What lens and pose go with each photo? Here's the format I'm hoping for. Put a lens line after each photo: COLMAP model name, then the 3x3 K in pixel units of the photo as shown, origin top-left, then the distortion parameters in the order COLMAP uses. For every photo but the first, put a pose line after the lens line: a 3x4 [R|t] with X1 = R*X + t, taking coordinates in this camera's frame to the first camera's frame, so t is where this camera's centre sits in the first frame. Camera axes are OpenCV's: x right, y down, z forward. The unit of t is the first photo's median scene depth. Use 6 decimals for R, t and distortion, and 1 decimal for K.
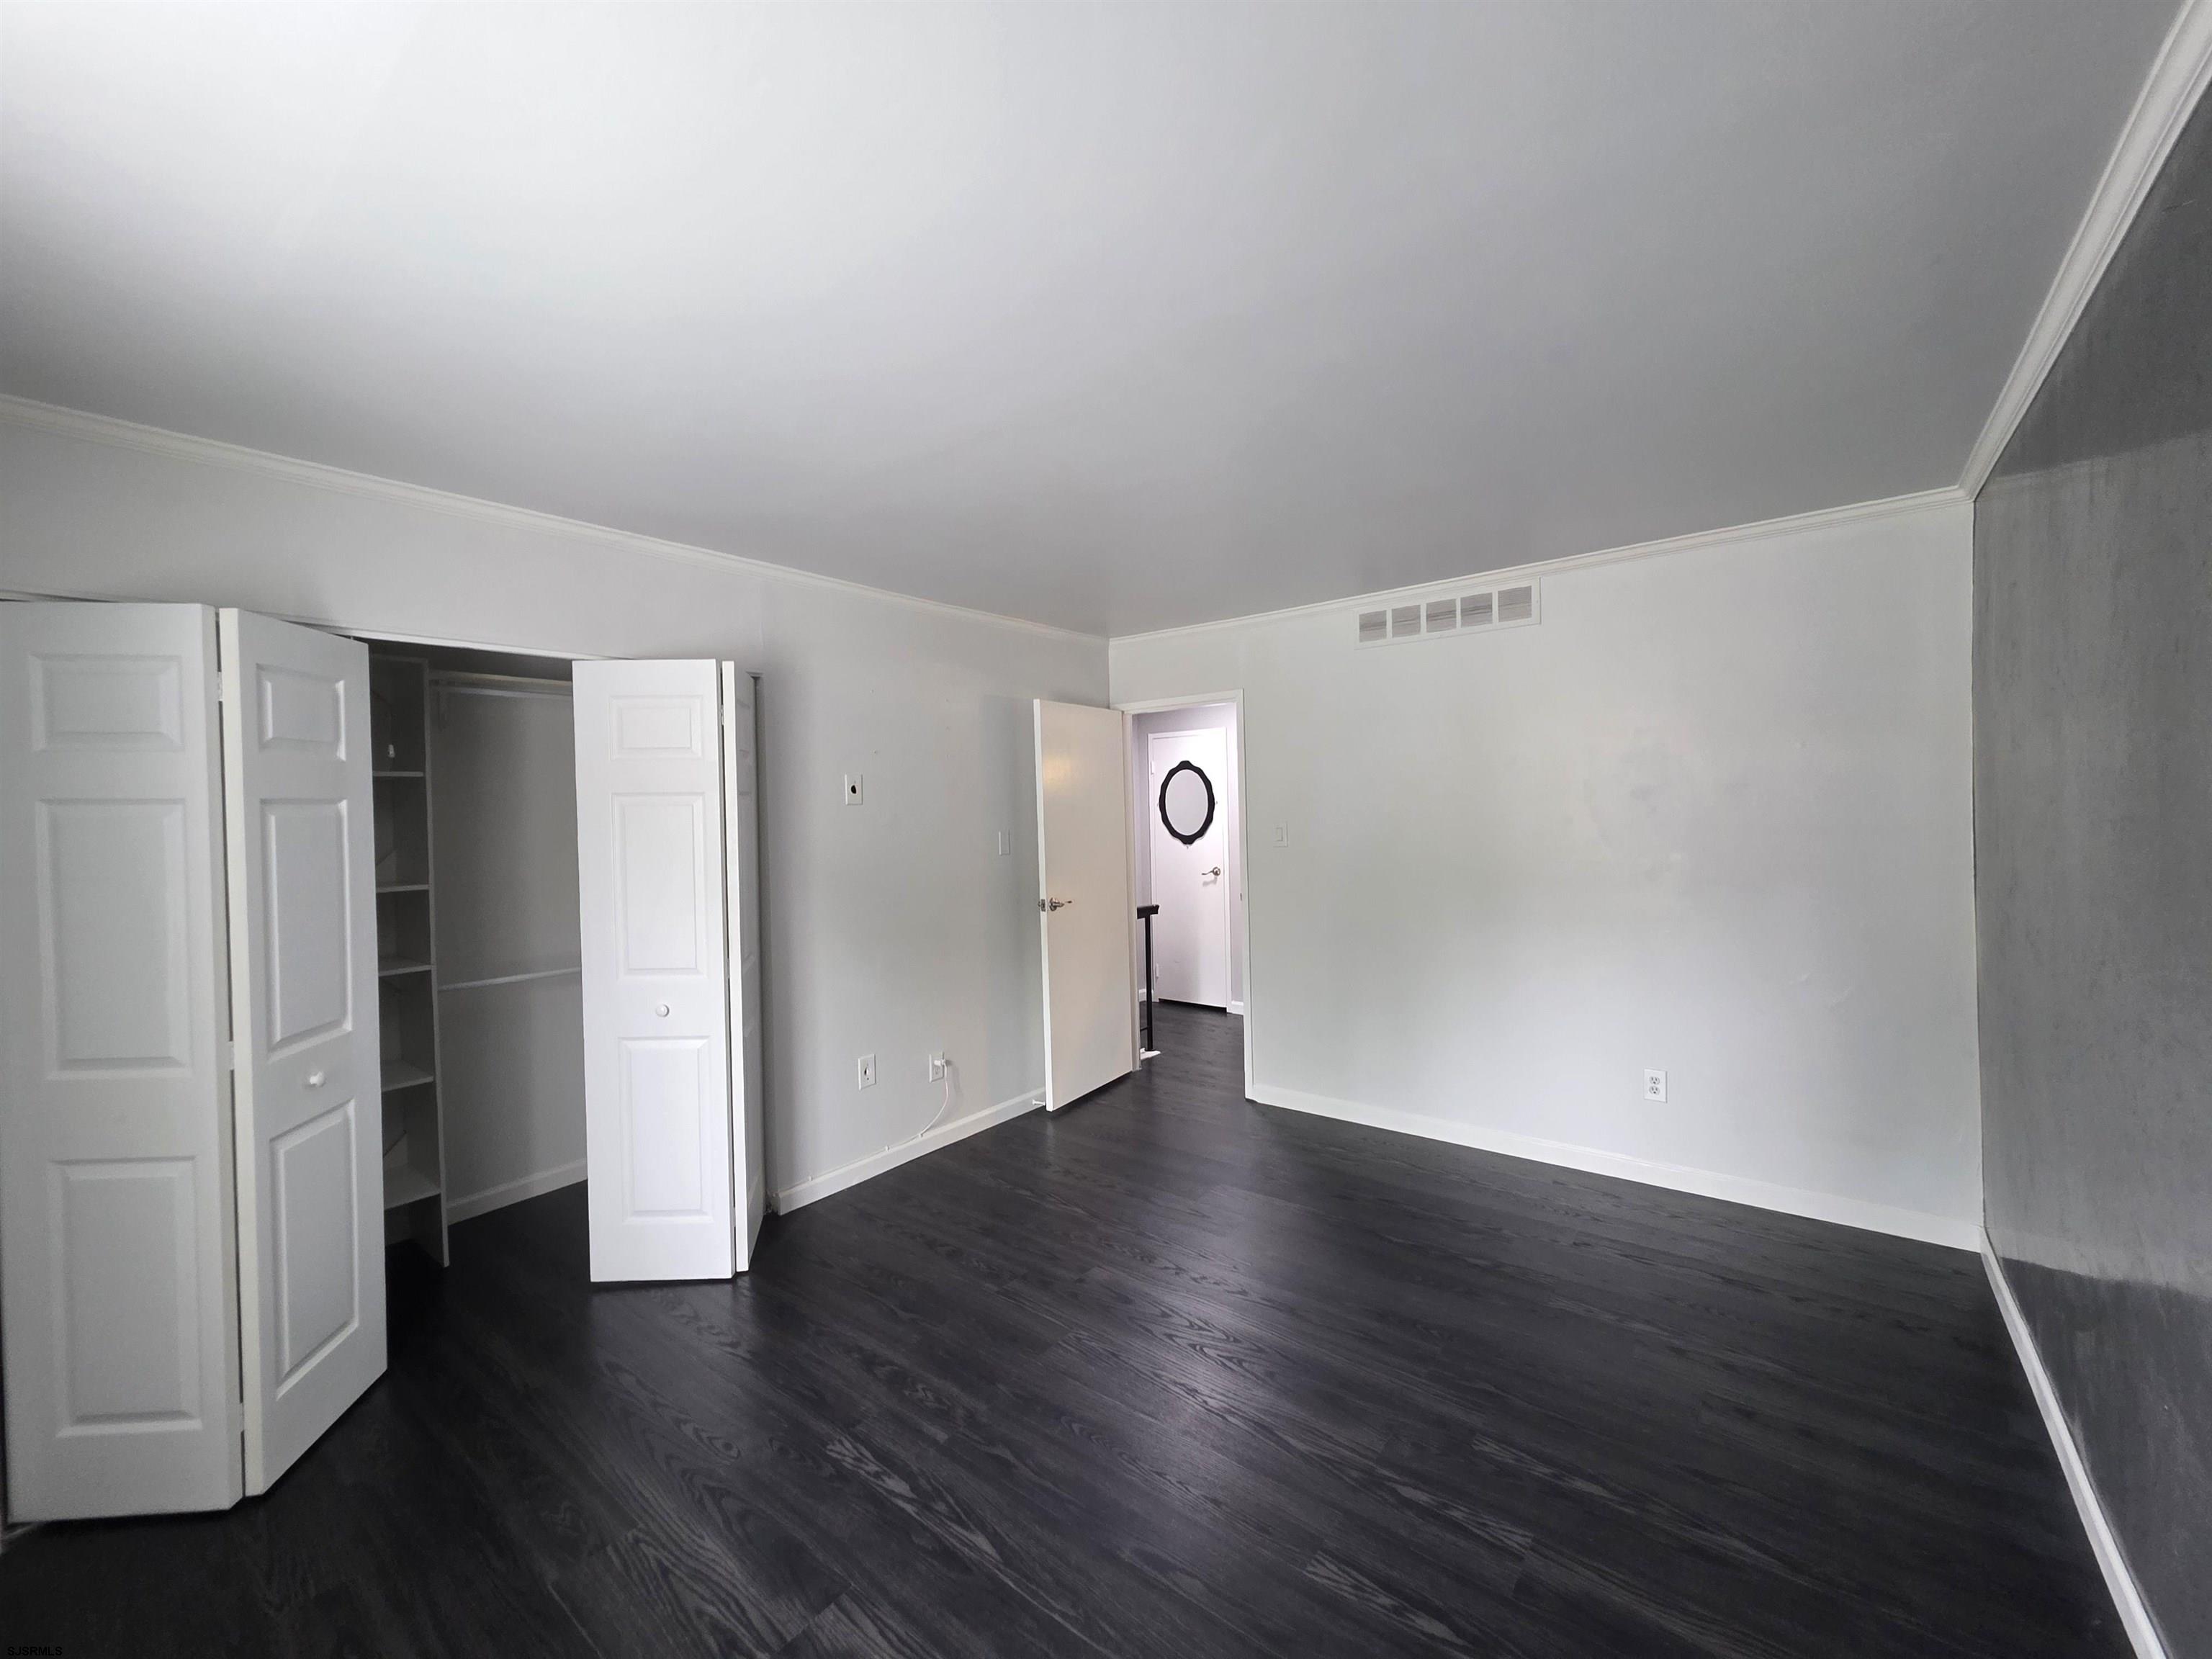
lens RADIAL K [[881.9, 0, 1095.5], [0, 881.9, 809.1], [0, 0, 1]] dist [-0.000690, -0.000078]
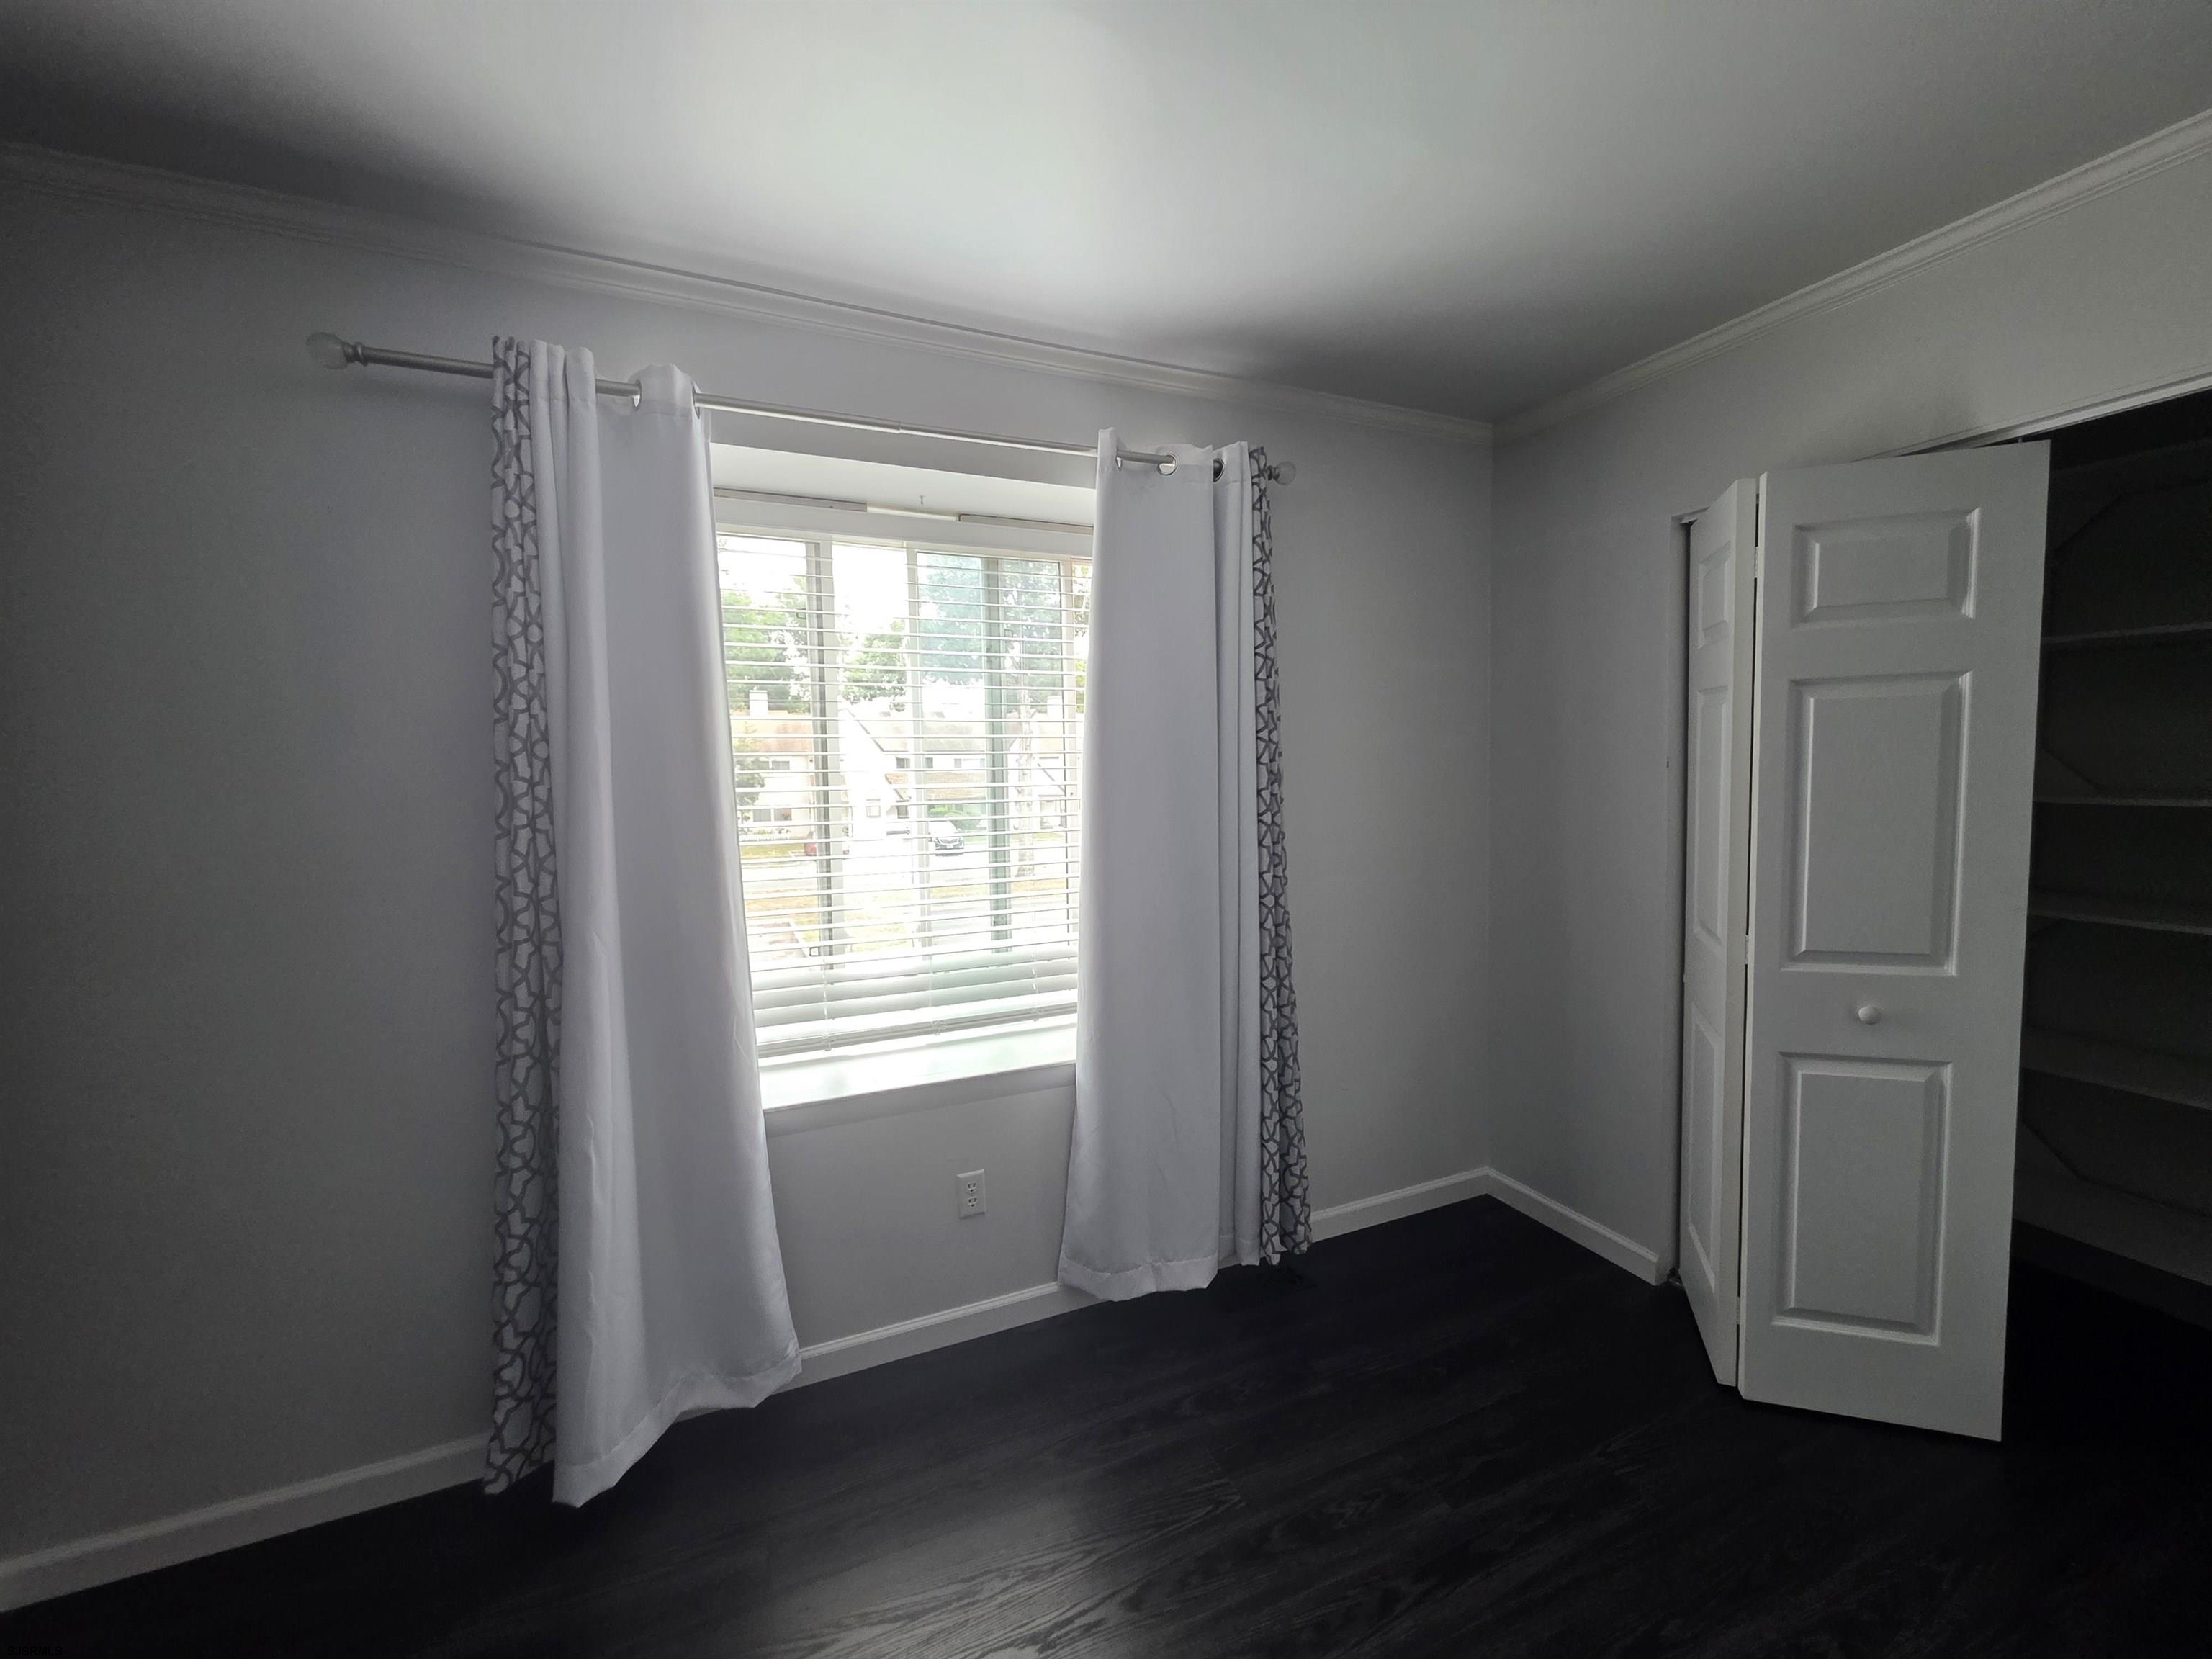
lens RADIAL K [[881.3, 0, 1100.8], [0, 881.3, 815.6], [0, 0, 1]] dist [0.000869, -0.000184]
pose [[-0.461691, 0.093735, -0.882074, 0.132409], [0.033490, 0.995534, 0.088263, 0.016904], [0.886408, 0.011210, -0.462768, 0.577784]]
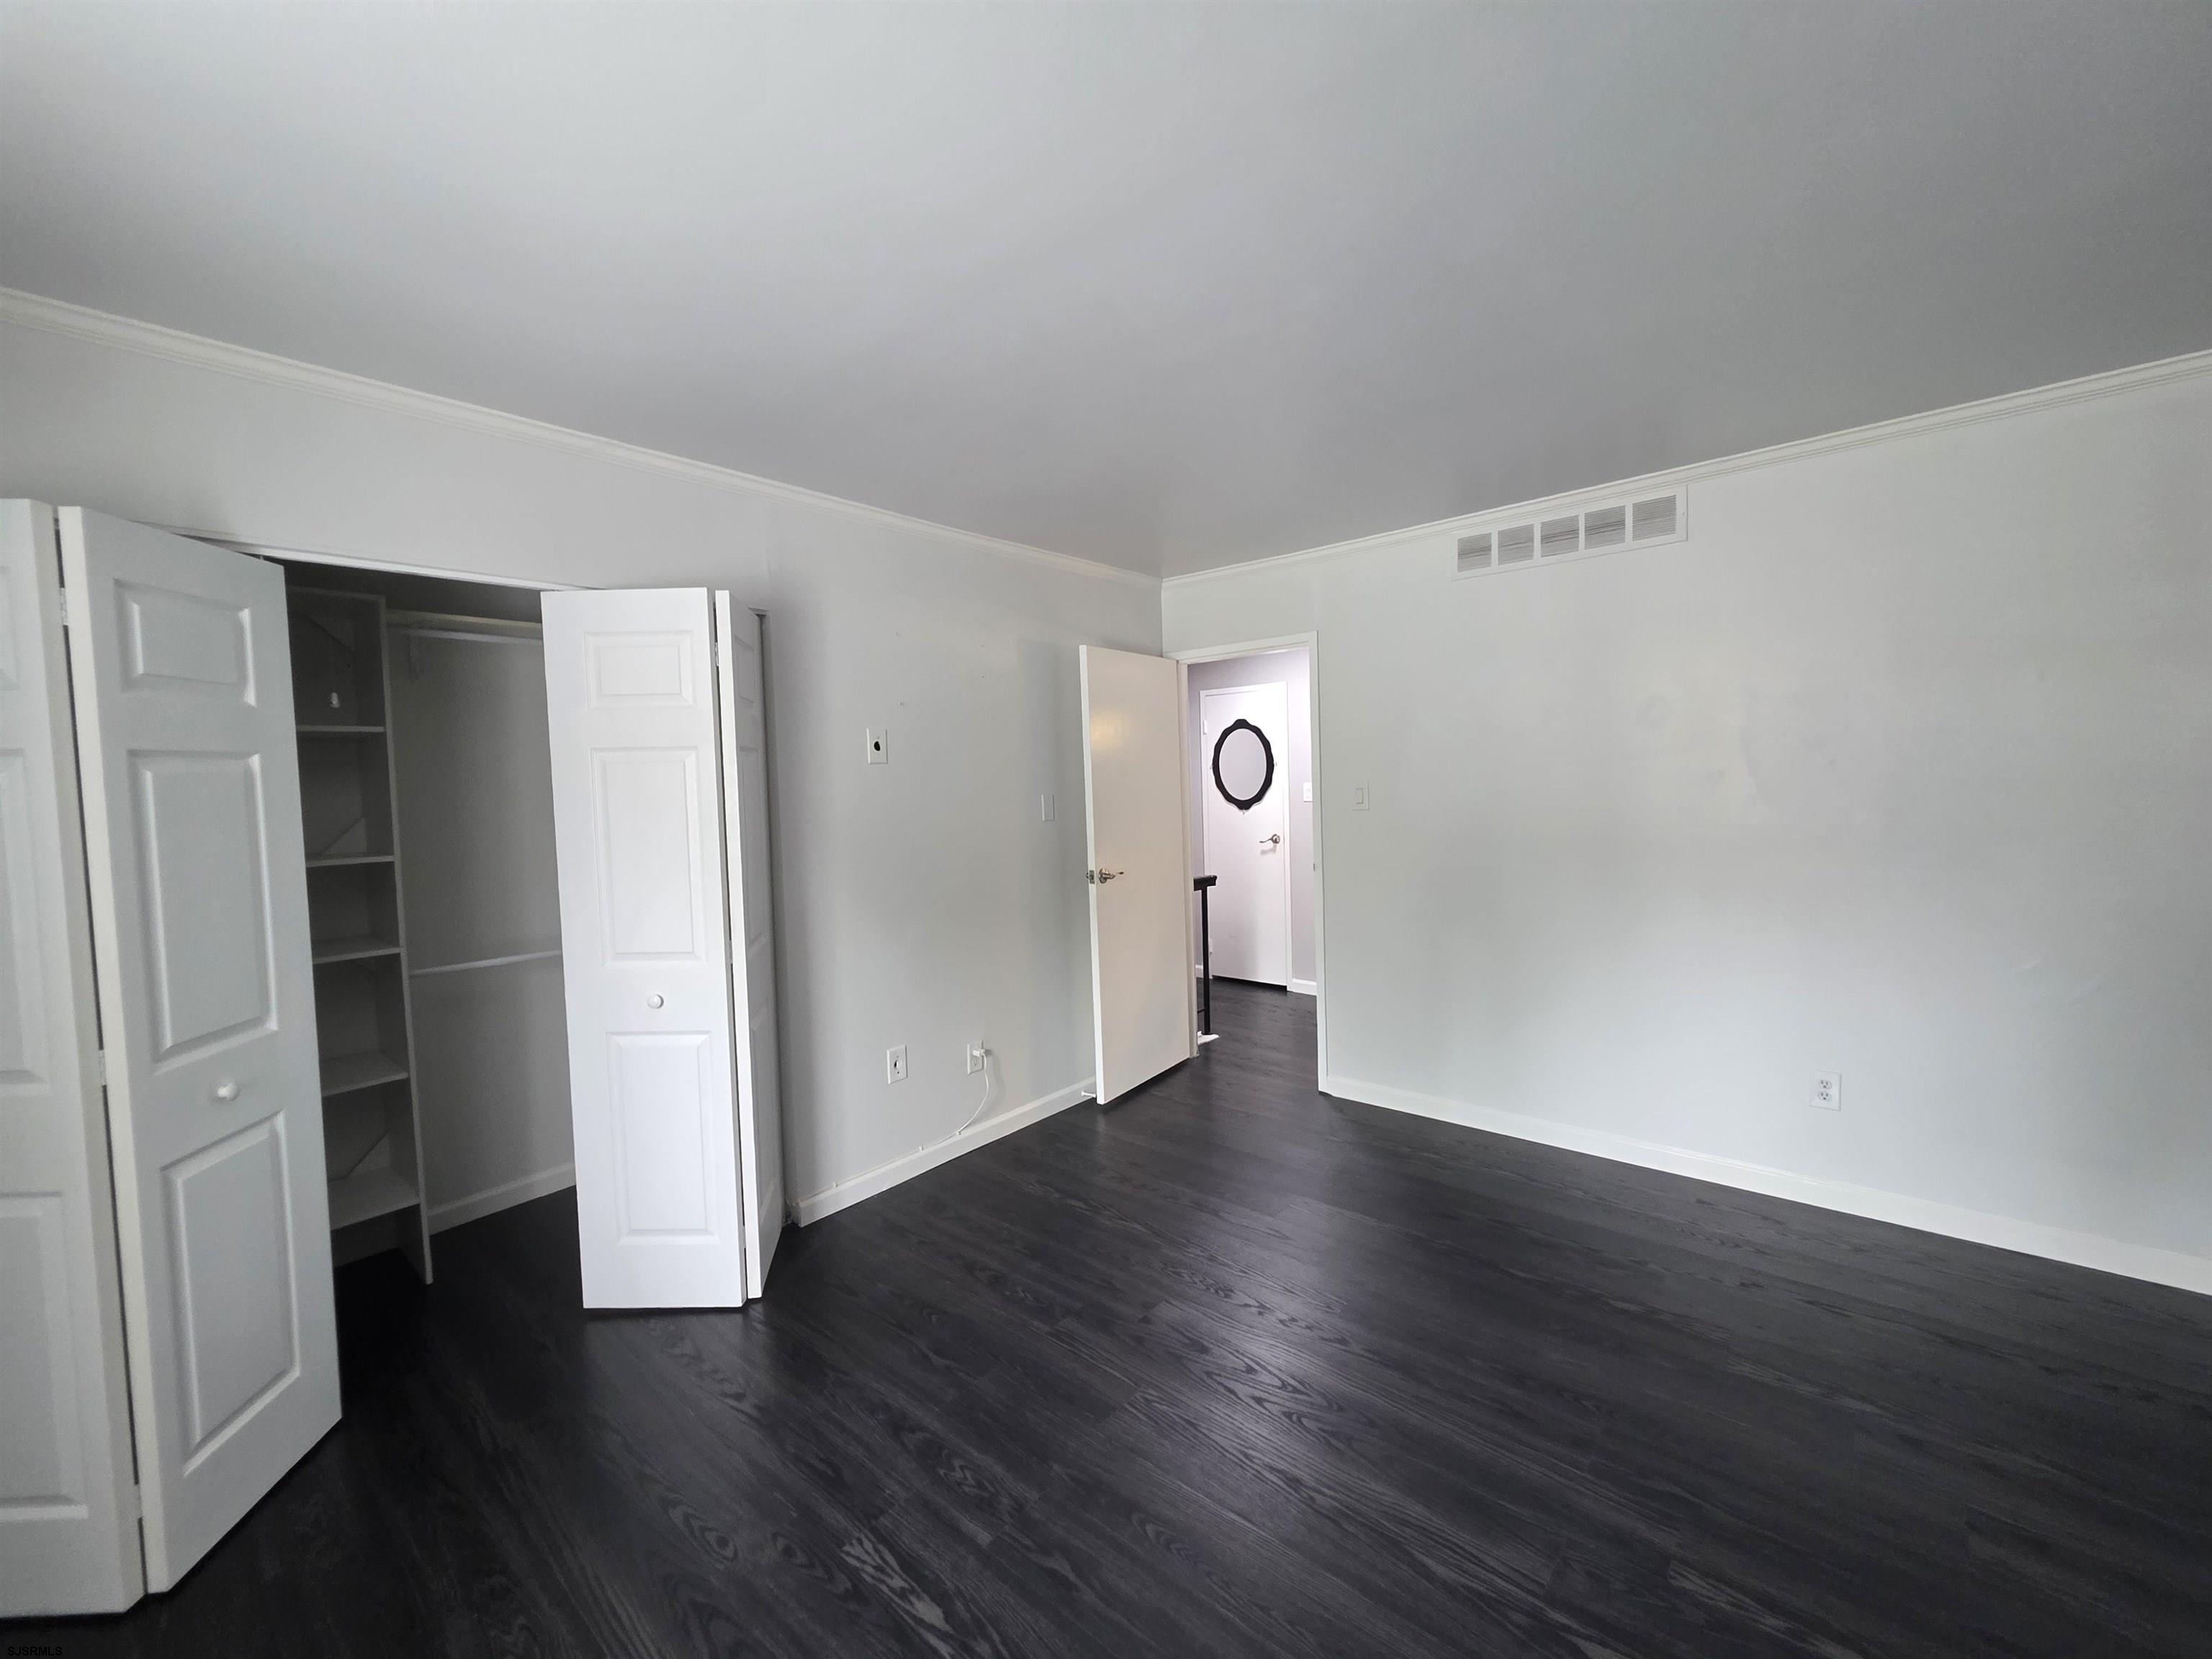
lens RADIAL K [[881.3, 0, 1100.8], [0, 881.3, 815.6], [0, 0, 1]] dist [0.000869, -0.000184]
pose [[0.999306, -0.004564, -0.036960, -0.025552], [0.006116, 0.999100, 0.041982, 0.014542], [0.036735, -0.042179, 0.998434, 0.167243]]
